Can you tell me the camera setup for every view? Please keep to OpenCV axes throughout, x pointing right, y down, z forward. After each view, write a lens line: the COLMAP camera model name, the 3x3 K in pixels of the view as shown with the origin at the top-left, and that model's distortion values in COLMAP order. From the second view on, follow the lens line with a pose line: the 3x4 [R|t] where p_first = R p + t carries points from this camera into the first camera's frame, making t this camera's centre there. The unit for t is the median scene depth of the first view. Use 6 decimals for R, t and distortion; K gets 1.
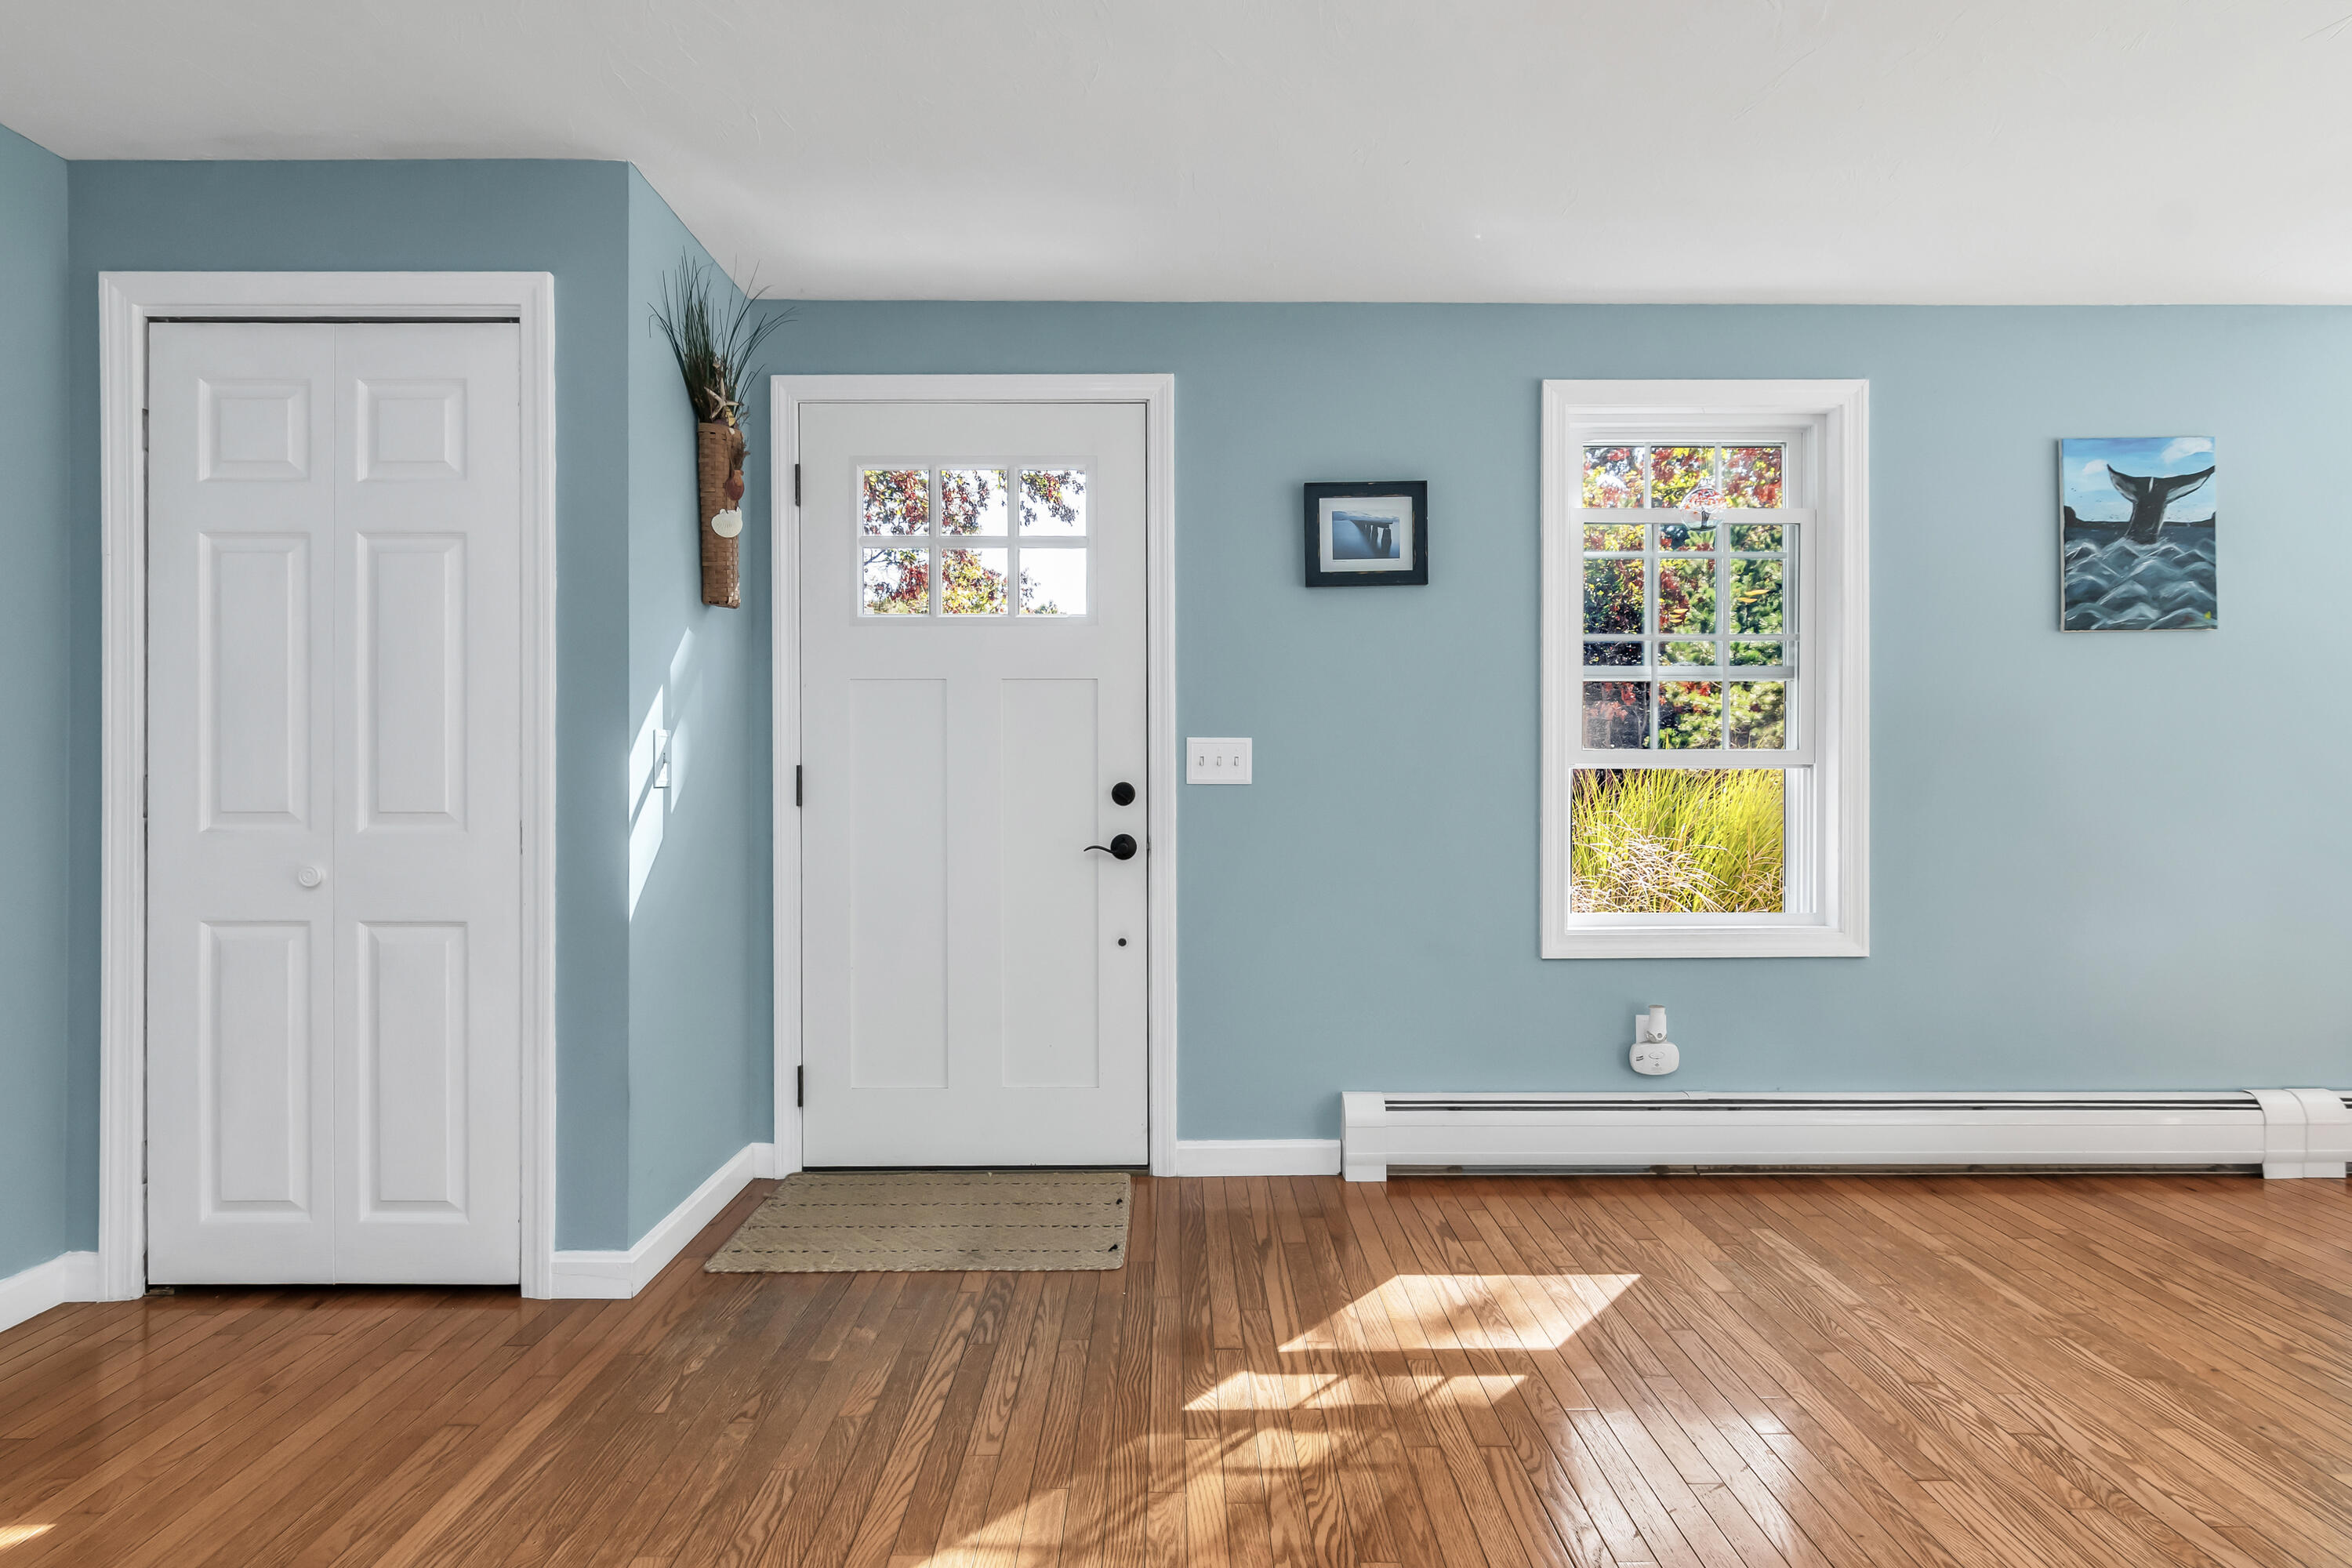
lens RADIAL K [[1197.6, 0, 1177.9], [0, 1197.6, 766.5], [0, 0, 1]] dist [-0.001261, 0.000162]
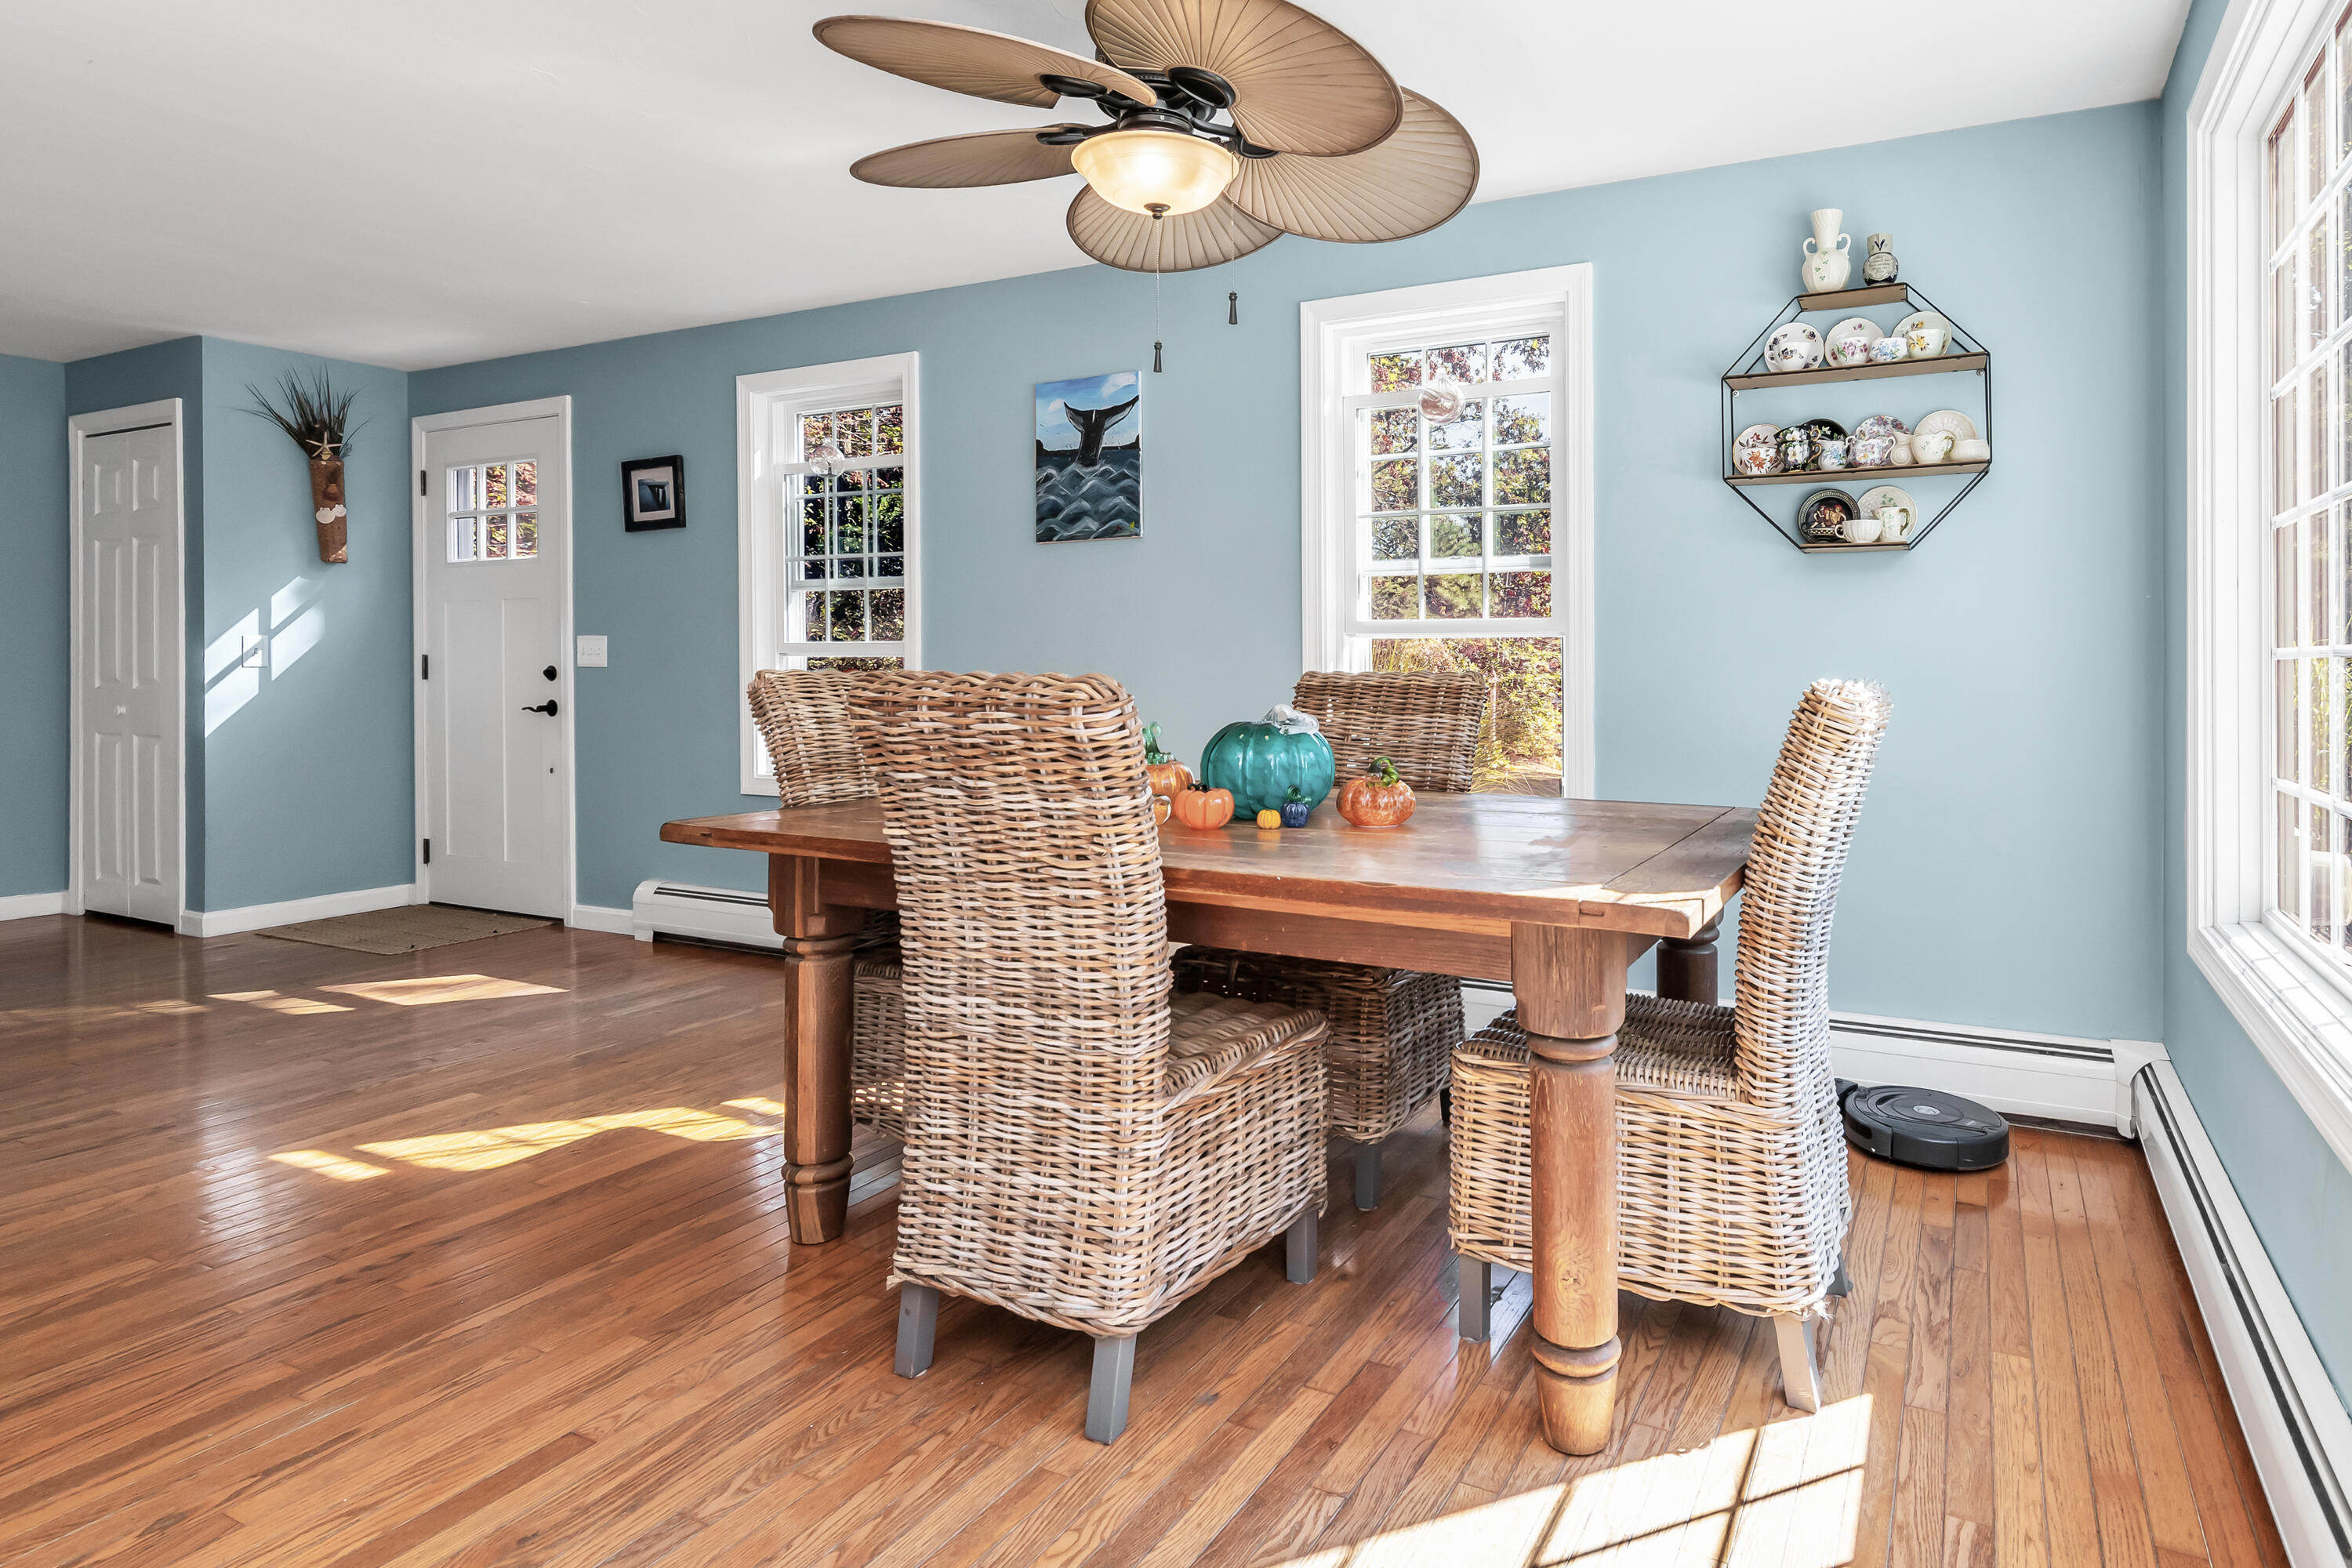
lens RADIAL K [[1260.8, 0, 1402.4], [0, 1260.8, 662.6], [0, 0, 1]] dist [-0.012601, 0.001250]
pose [[0.911567, 0.001642, -0.411149, 1.602983], [-0.001241, 0.999998, 0.001242, 0.005761], [0.411150, -0.000622, 0.911567, -0.008471]]
